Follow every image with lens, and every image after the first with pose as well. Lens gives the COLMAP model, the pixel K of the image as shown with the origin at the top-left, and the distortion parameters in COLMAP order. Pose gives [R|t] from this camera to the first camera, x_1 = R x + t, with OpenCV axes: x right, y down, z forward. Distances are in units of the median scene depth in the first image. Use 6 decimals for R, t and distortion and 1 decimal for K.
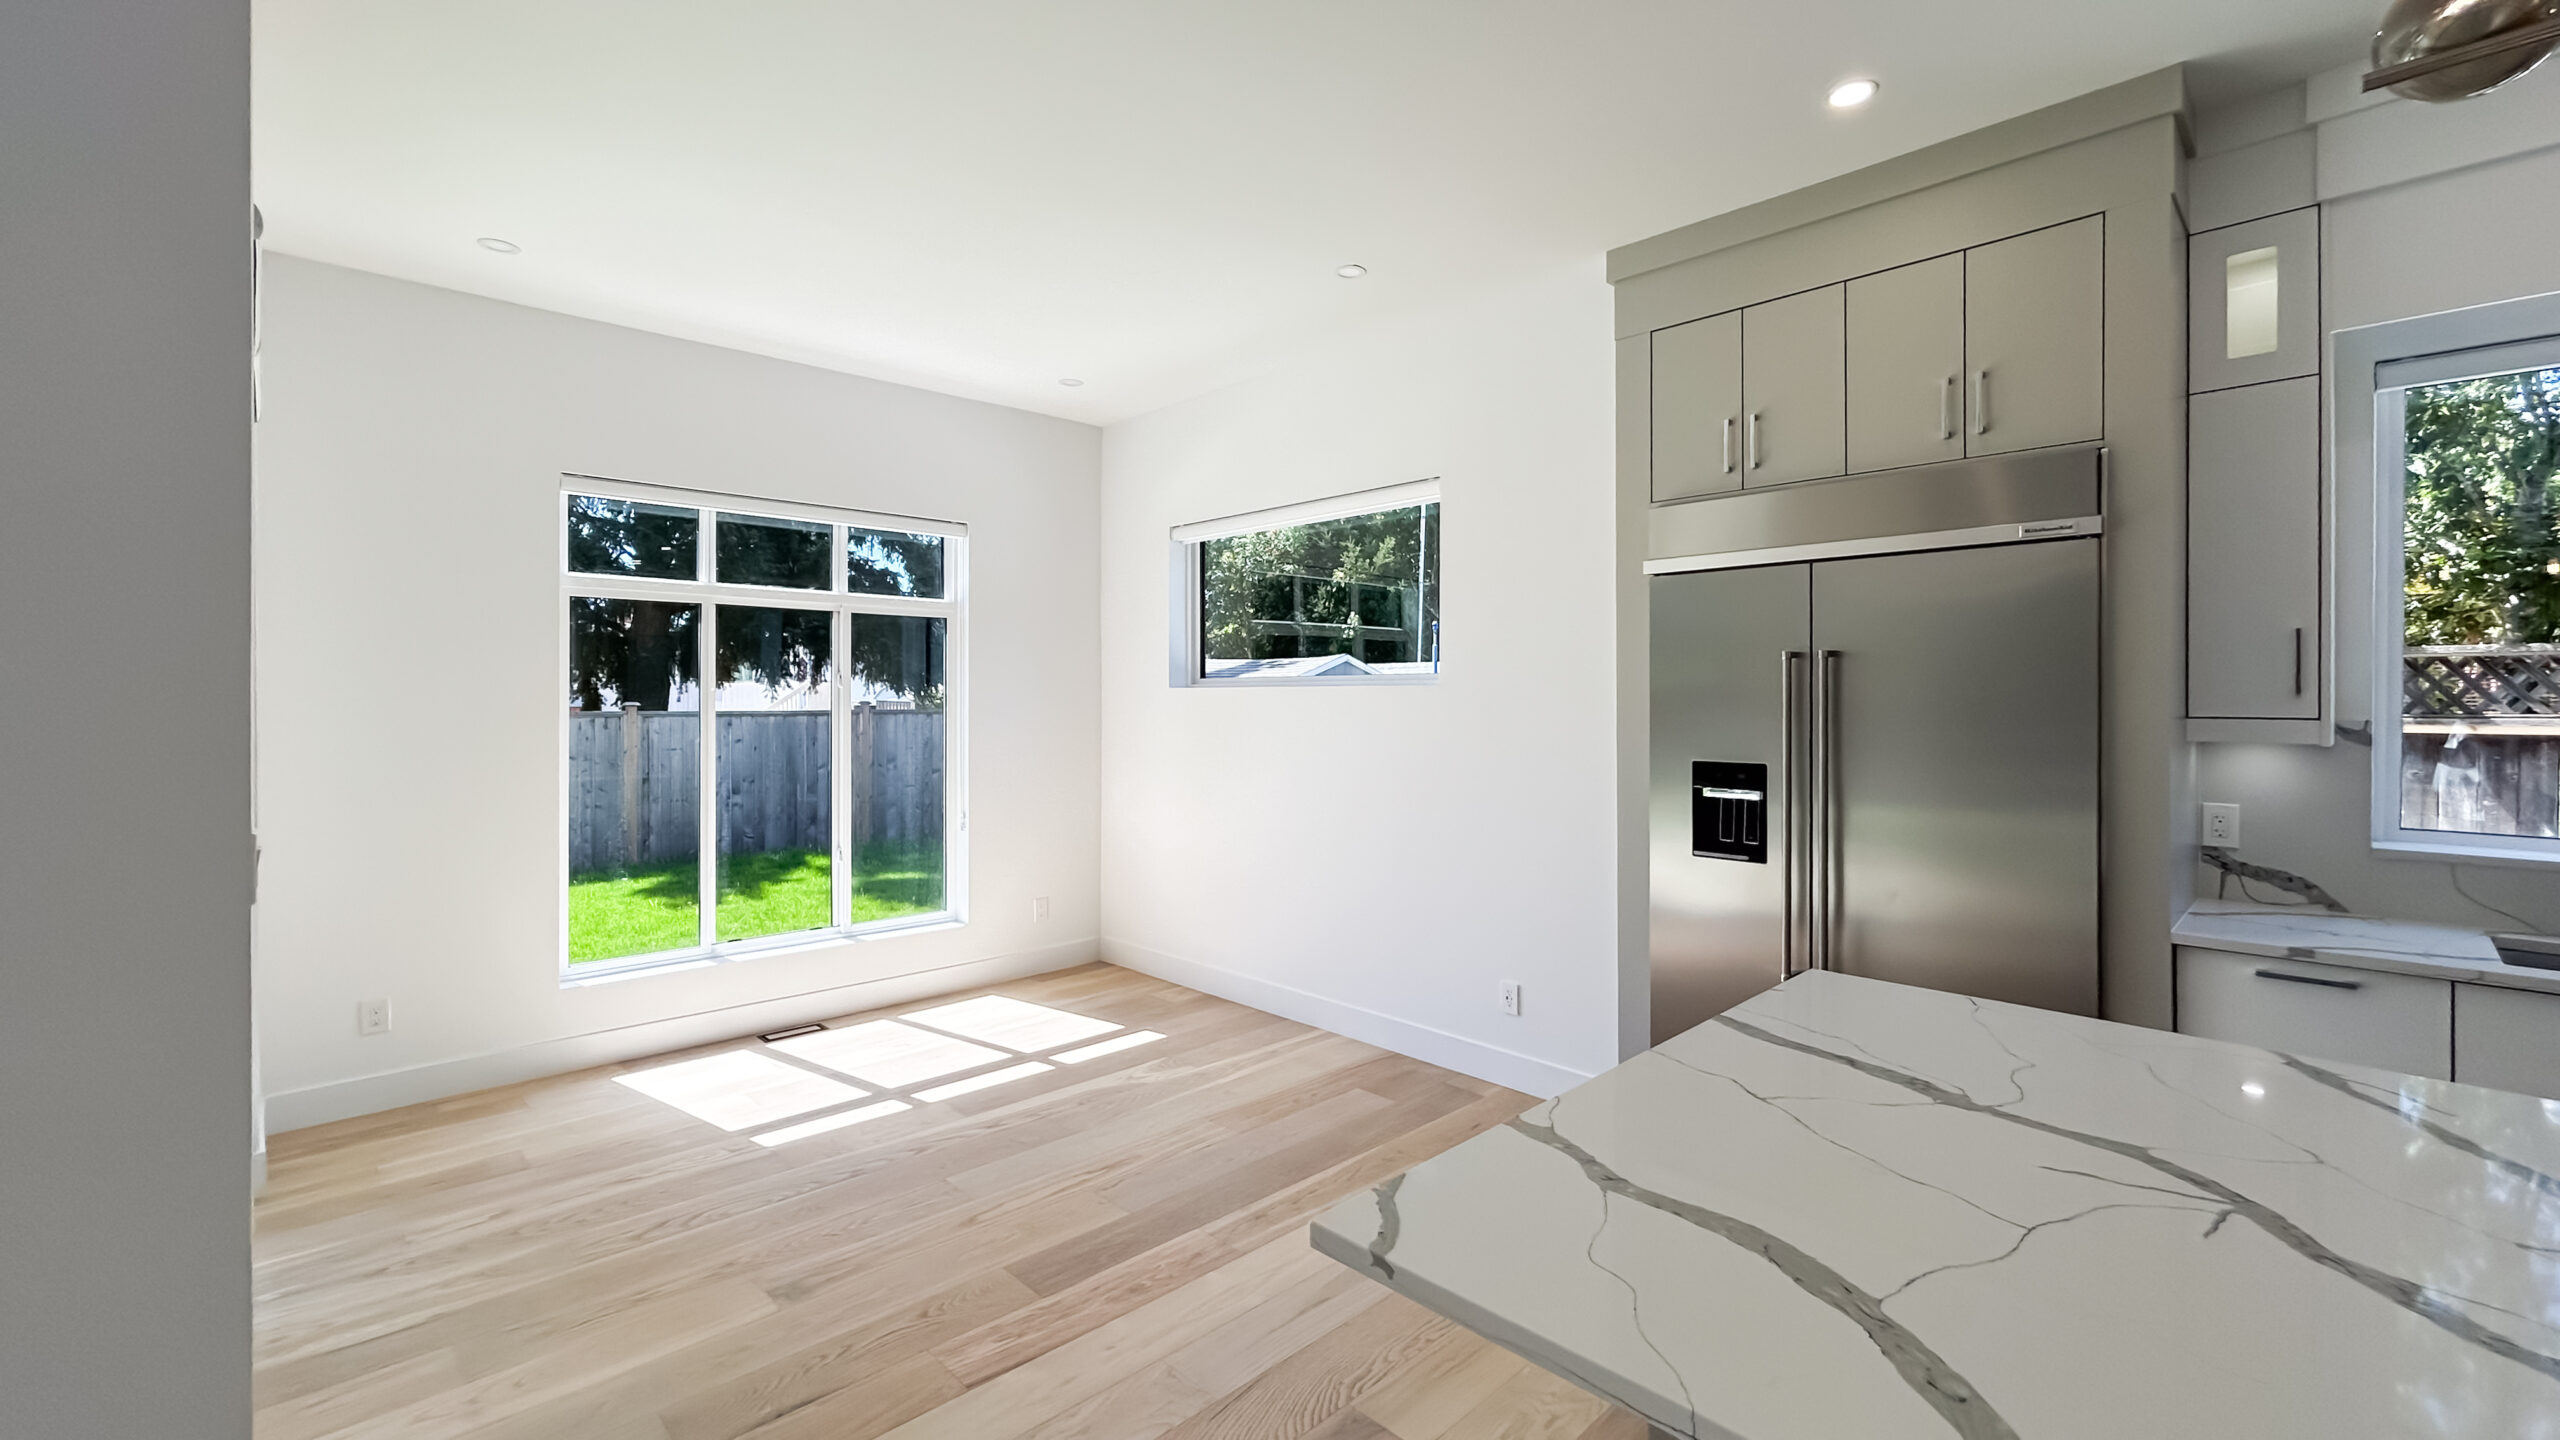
lens RADIAL K [[1055.4, 0, 1276.1], [0, 1055.4, 695.6], [0, 0, 1]] dist [0.000247, 0.000833]
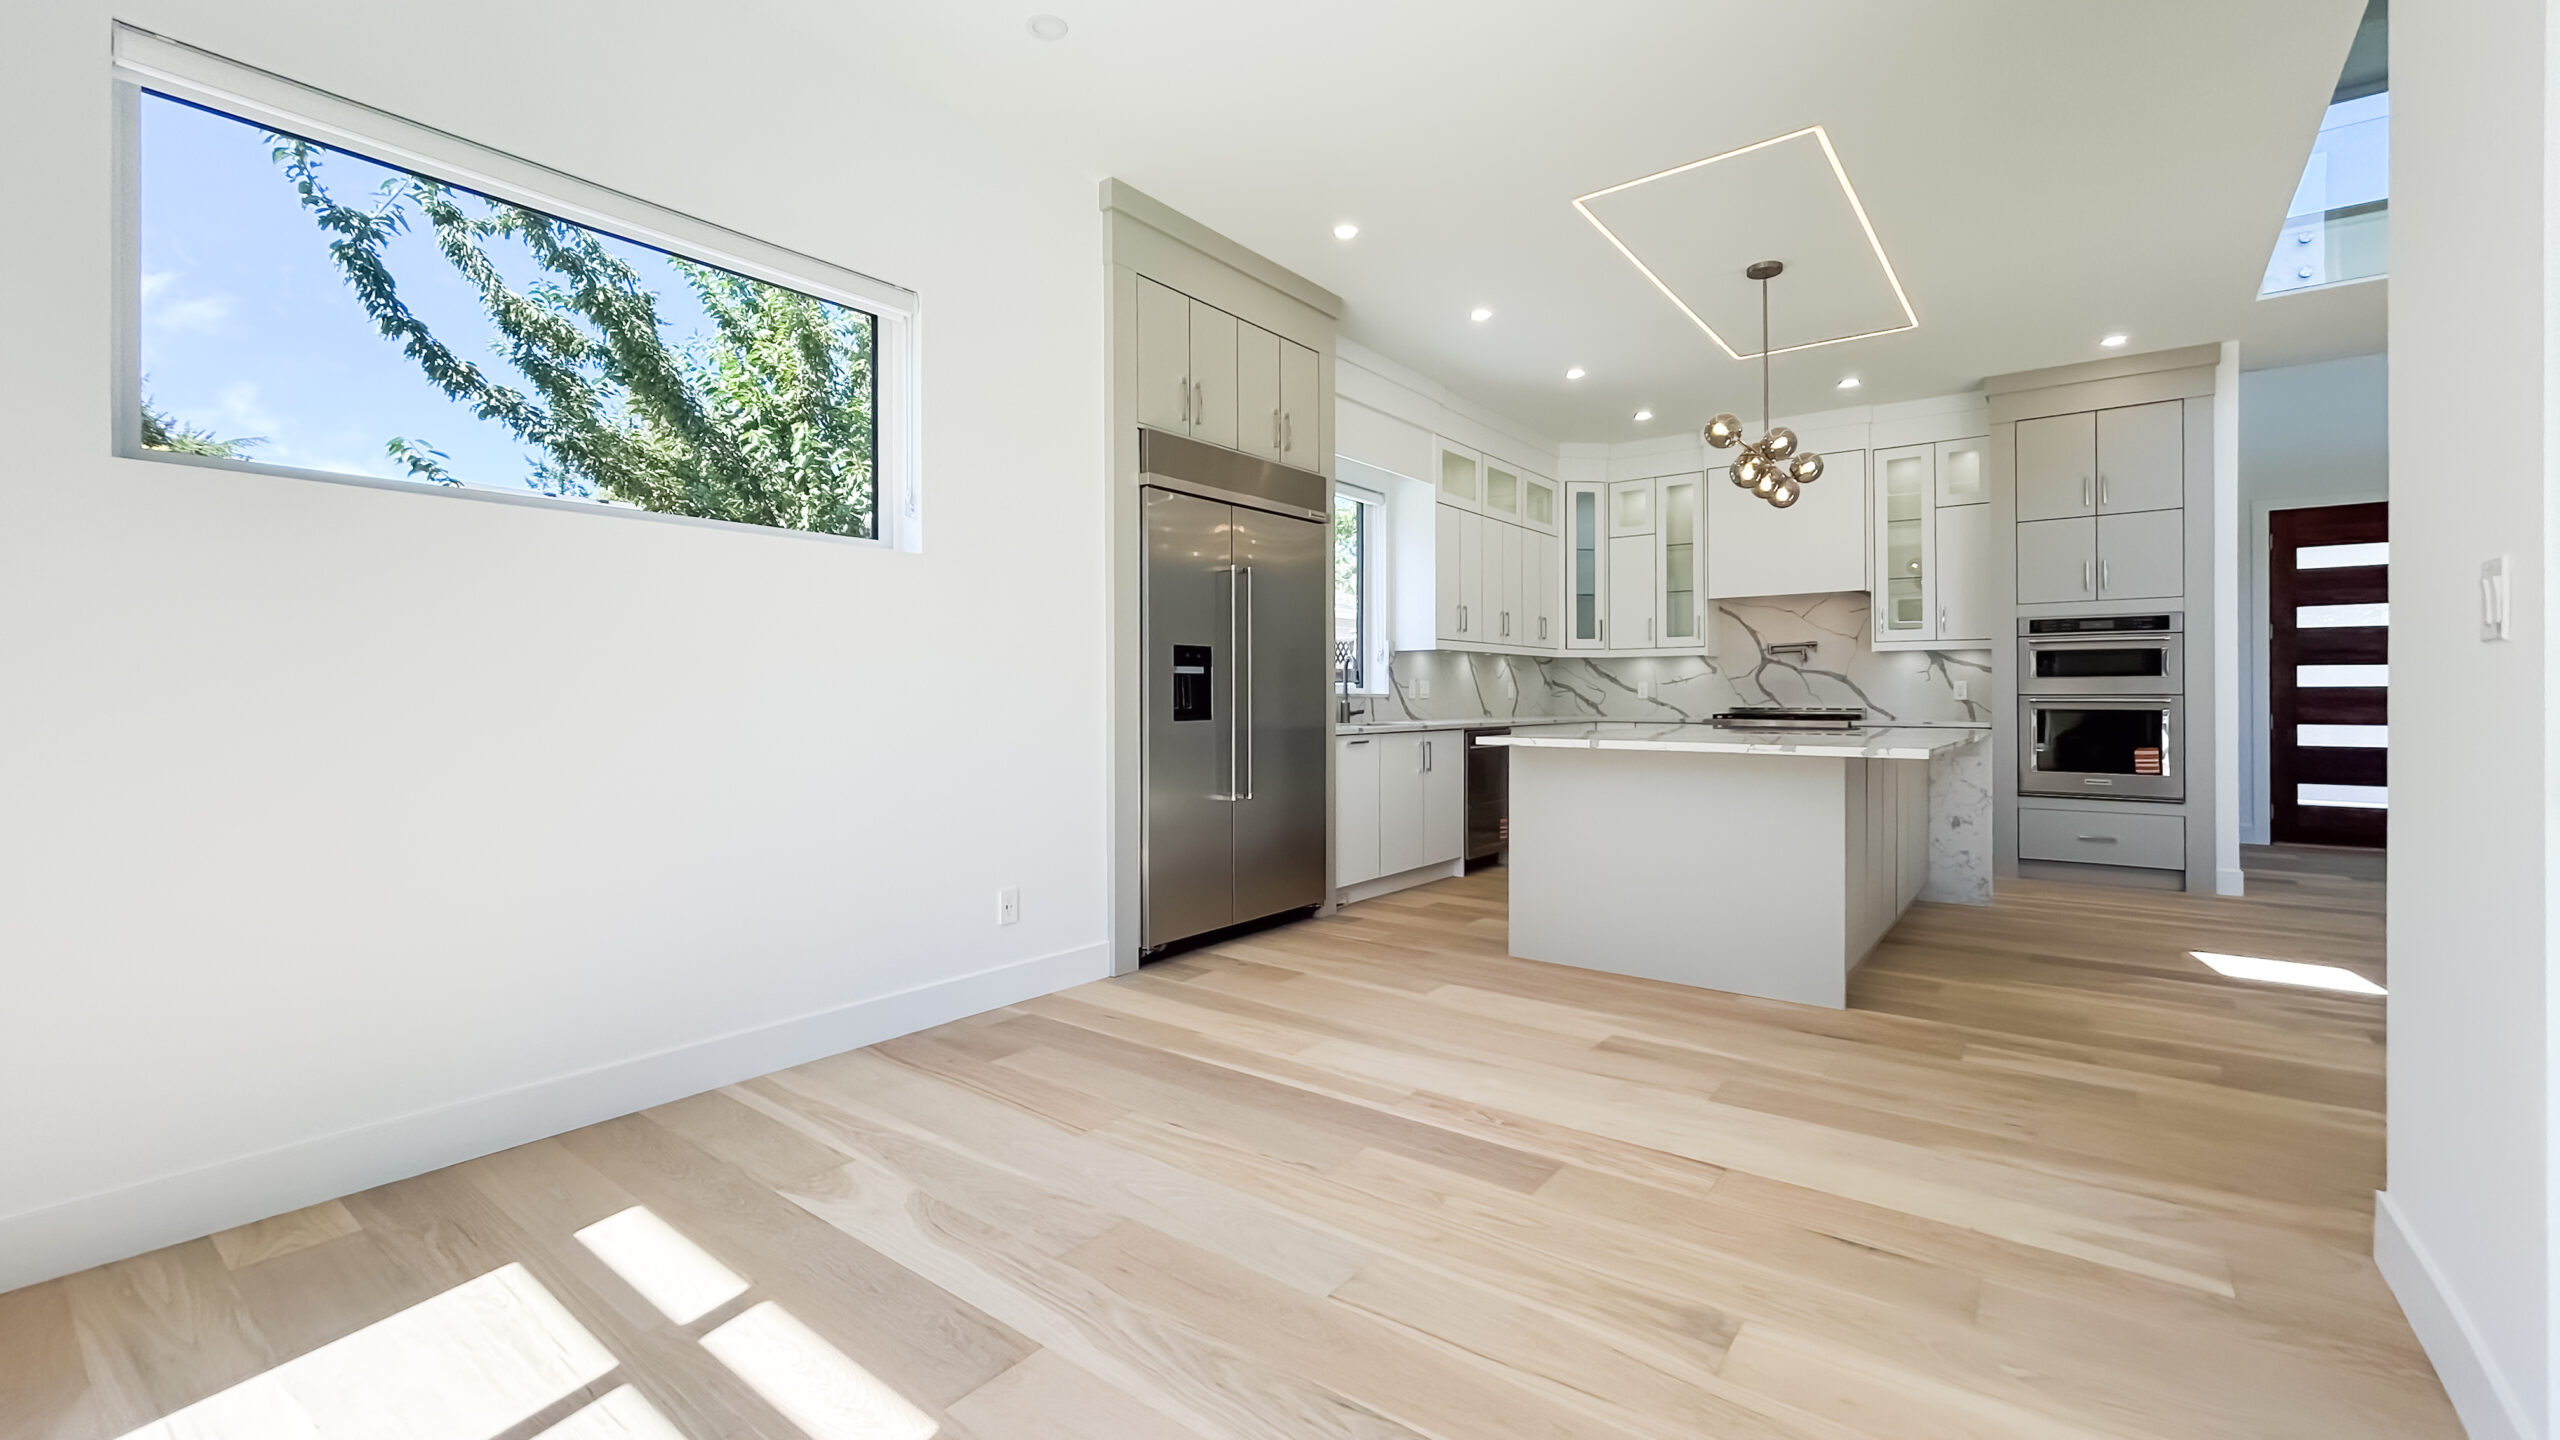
lens RADIAL K [[1055.4, 0, 1279.5], [0, 1055.4, 704.3], [0, 0, 1]] dist [0.000247, 0.000833]
pose [[-0.146954, -0.006945, 0.989119, -0.622786], [0.001388, 0.999973, 0.007227, 0.091501], [-0.989142, 0.002435, -0.146940, 0.785102]]
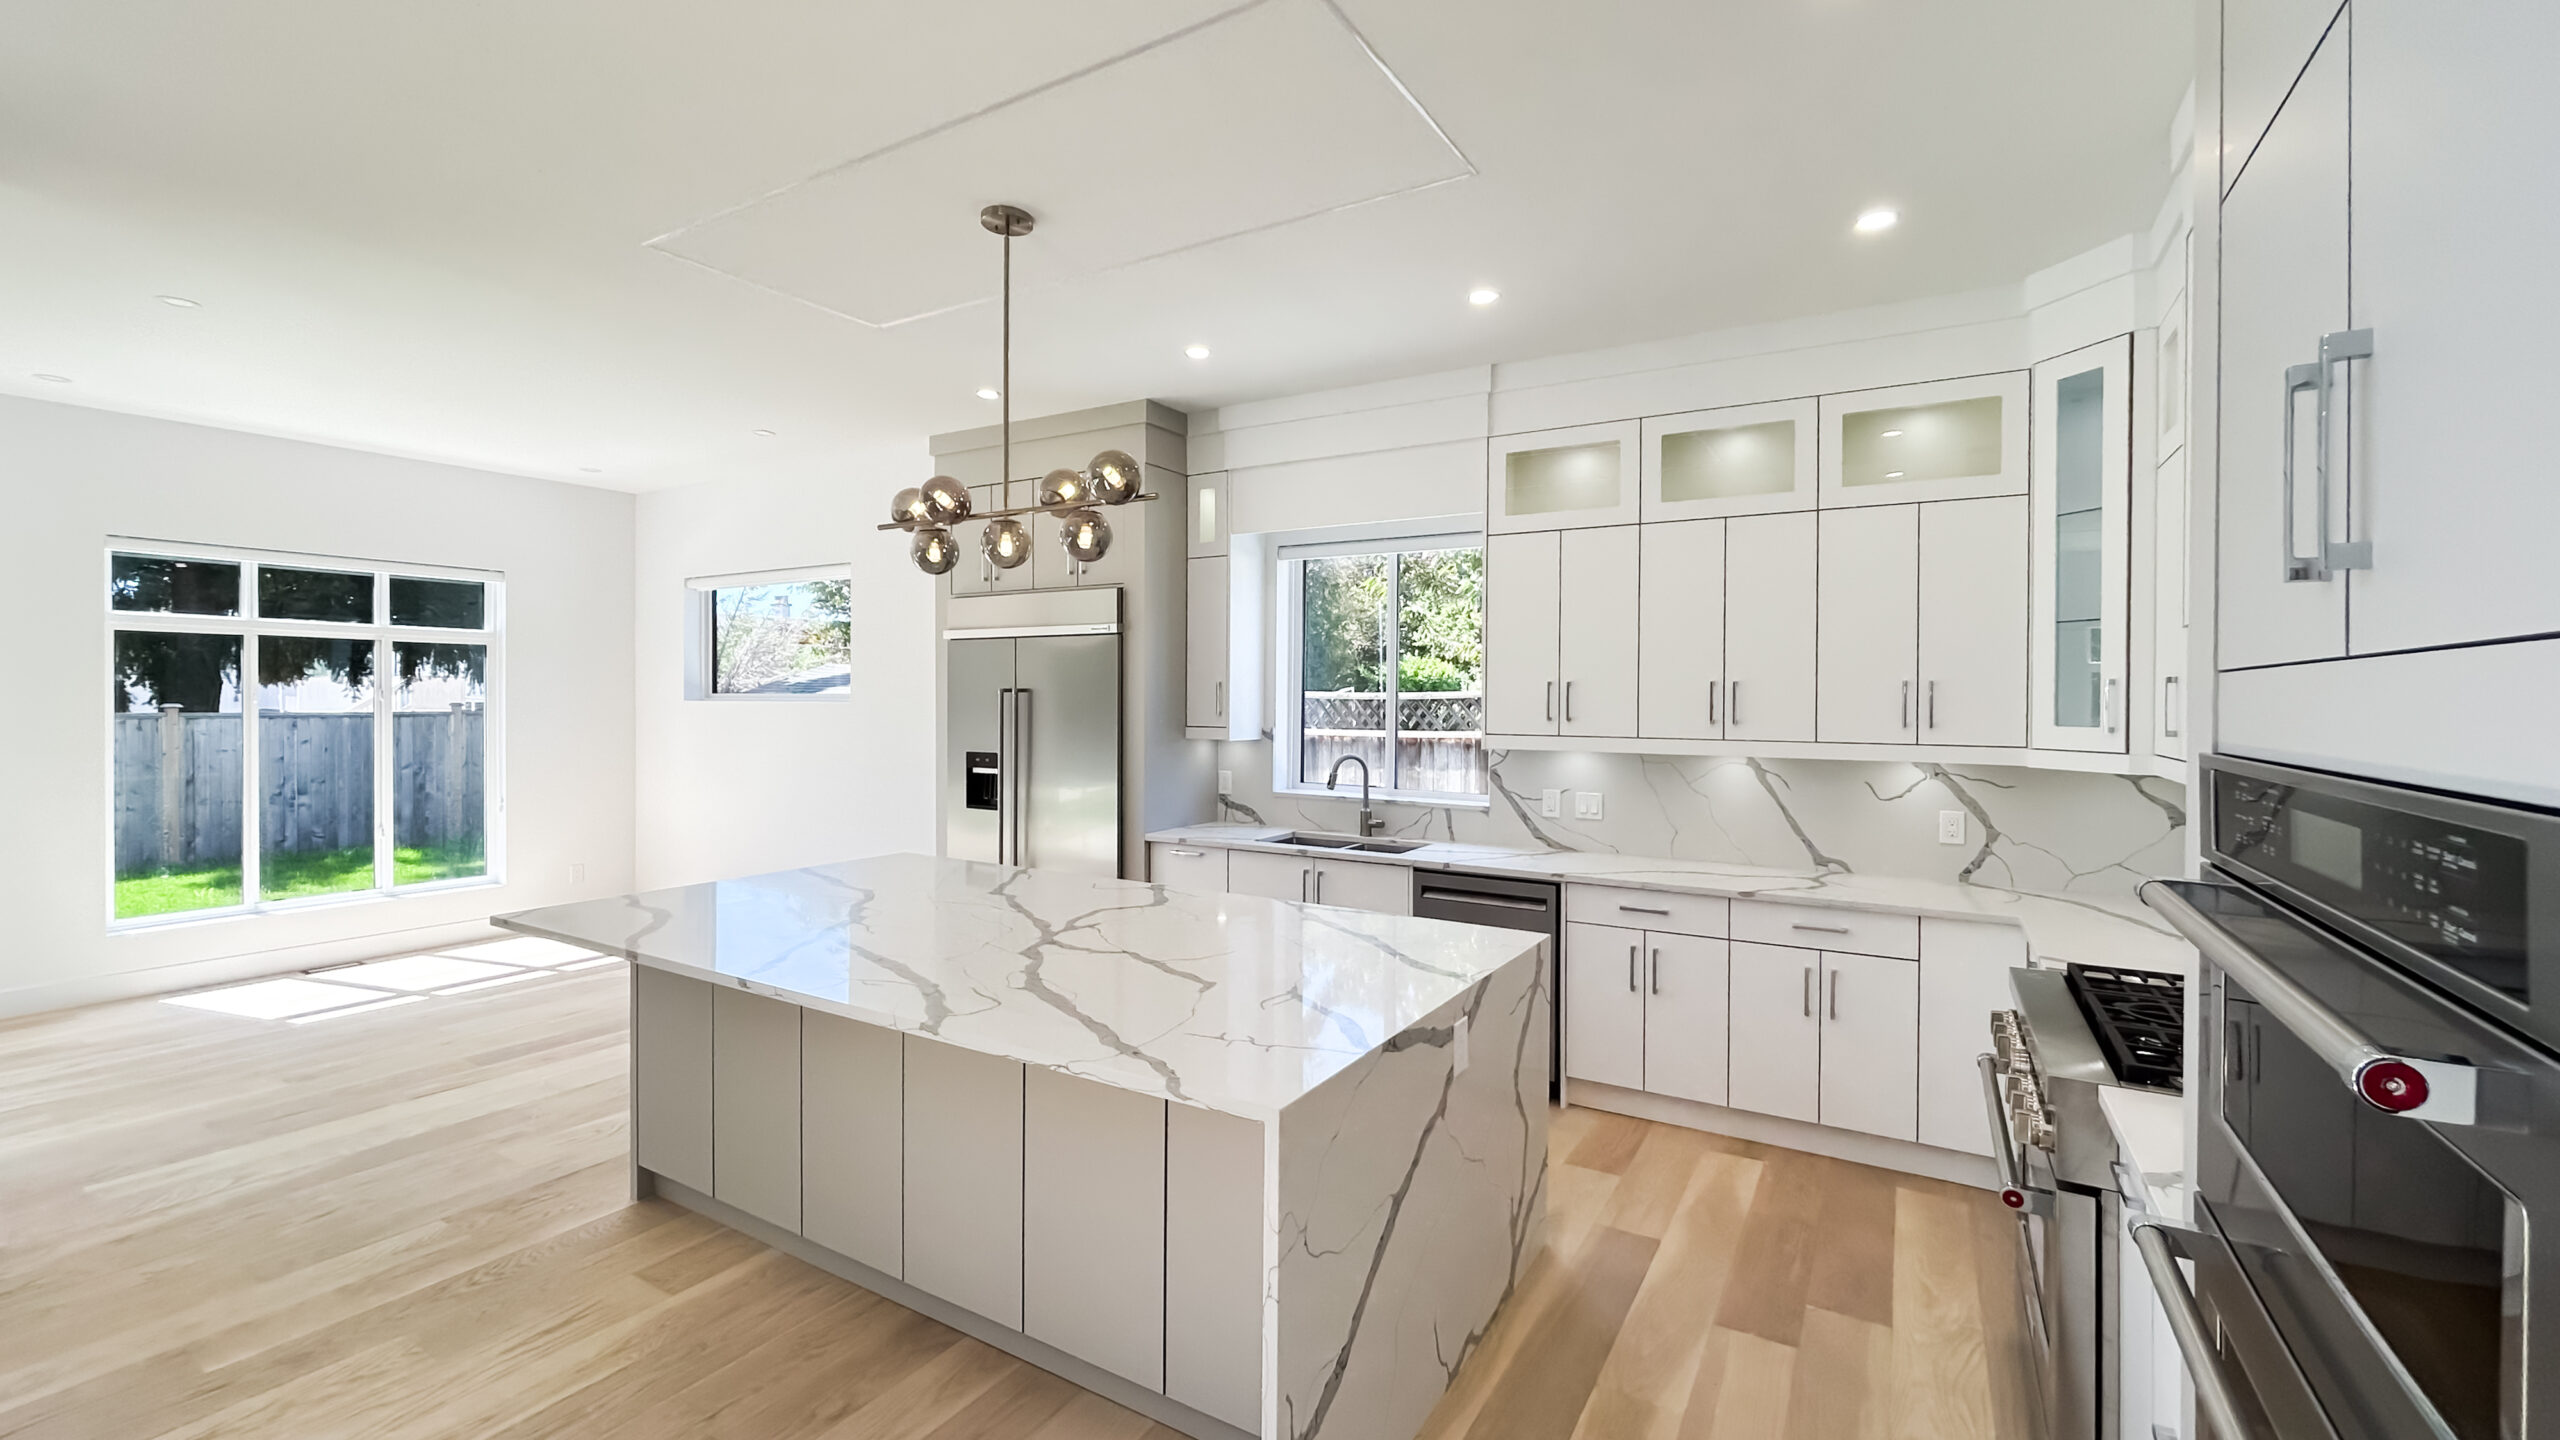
lens RADIAL K [[1055.4, 0, 1300.8], [0, 1055.4, 709.6], [0, 0, 1]] dist [0.000247, 0.000833]
pose [[0.963148, 0.002677, 0.268958, 0.338129], [-0.006884, 0.999868, 0.014699, -0.024361], [-0.268883, -0.016009, 0.963040, -0.566318]]
